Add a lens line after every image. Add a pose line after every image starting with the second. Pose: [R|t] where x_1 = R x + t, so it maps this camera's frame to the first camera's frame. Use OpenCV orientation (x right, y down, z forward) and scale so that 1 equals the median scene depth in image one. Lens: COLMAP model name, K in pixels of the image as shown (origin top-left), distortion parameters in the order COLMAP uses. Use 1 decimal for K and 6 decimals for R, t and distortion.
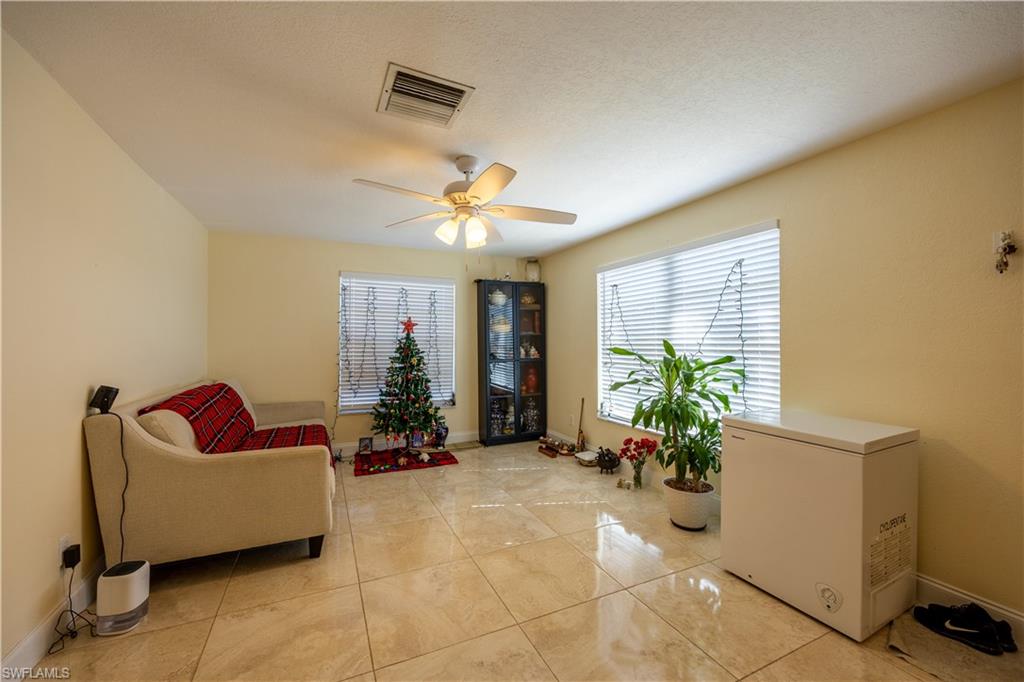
lens RADIAL K [[401.6, 0, 490.5], [0, 401.6, 339.8], [0, 0, 1]] dist [-0.002429, -0.000225]
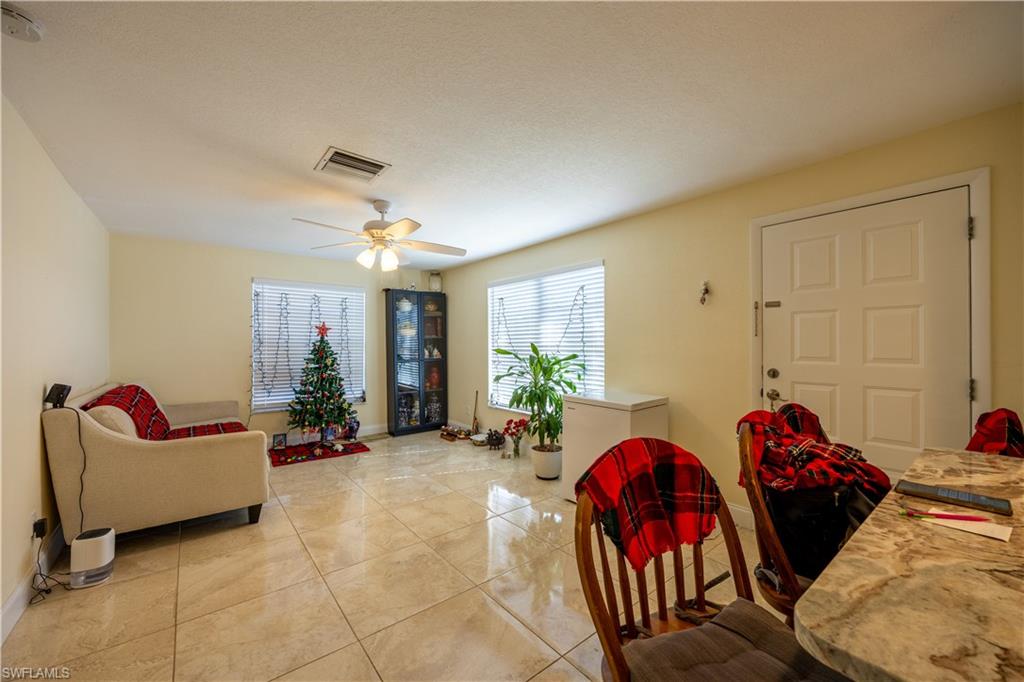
lens RADIAL K [[401.6, 0, 481.5], [0, 401.6, 346.1], [0, 0, 1]] dist [-0.002429, -0.000225]
pose [[0.977018, -0.003223, 0.213134, -0.017289], [0.000961, 0.999942, 0.010714, -0.002466], [-0.213156, -0.010263, 0.976964, -0.238330]]
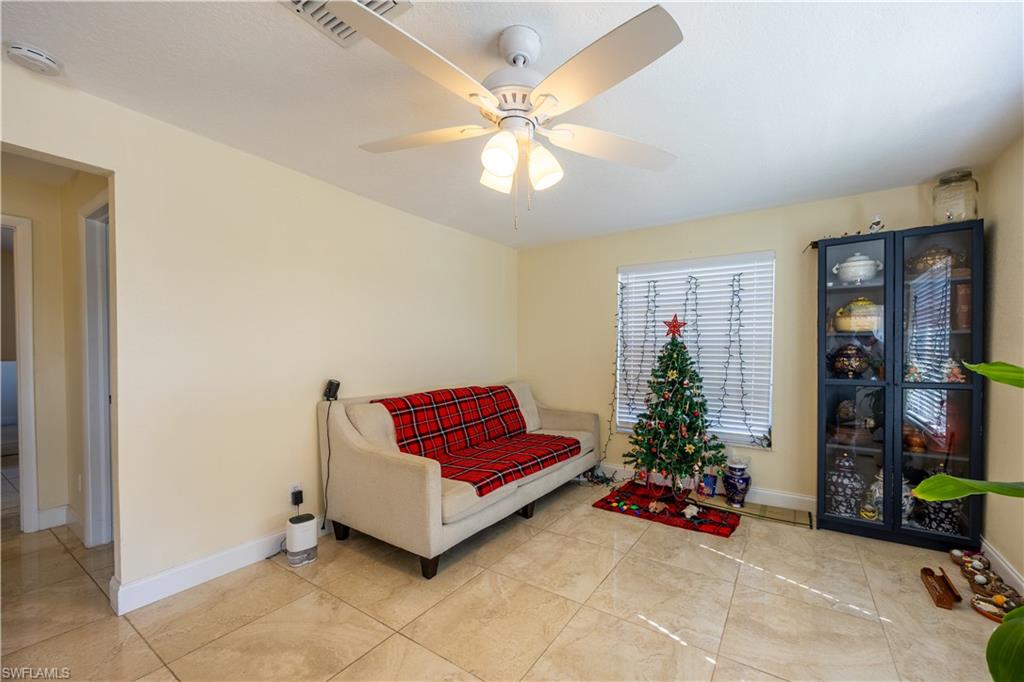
lens RADIAL K [[401.6, 0, 523.3], [0, 401.6, 360.8], [0, 0, 1]] dist [-0.002429, -0.000225]
pose [[0.565871, 0.022127, -0.824197, 0.338556], [0.006197, 0.999497, 0.031087, 0.003977], [0.824470, -0.022699, 0.565450, 0.493558]]
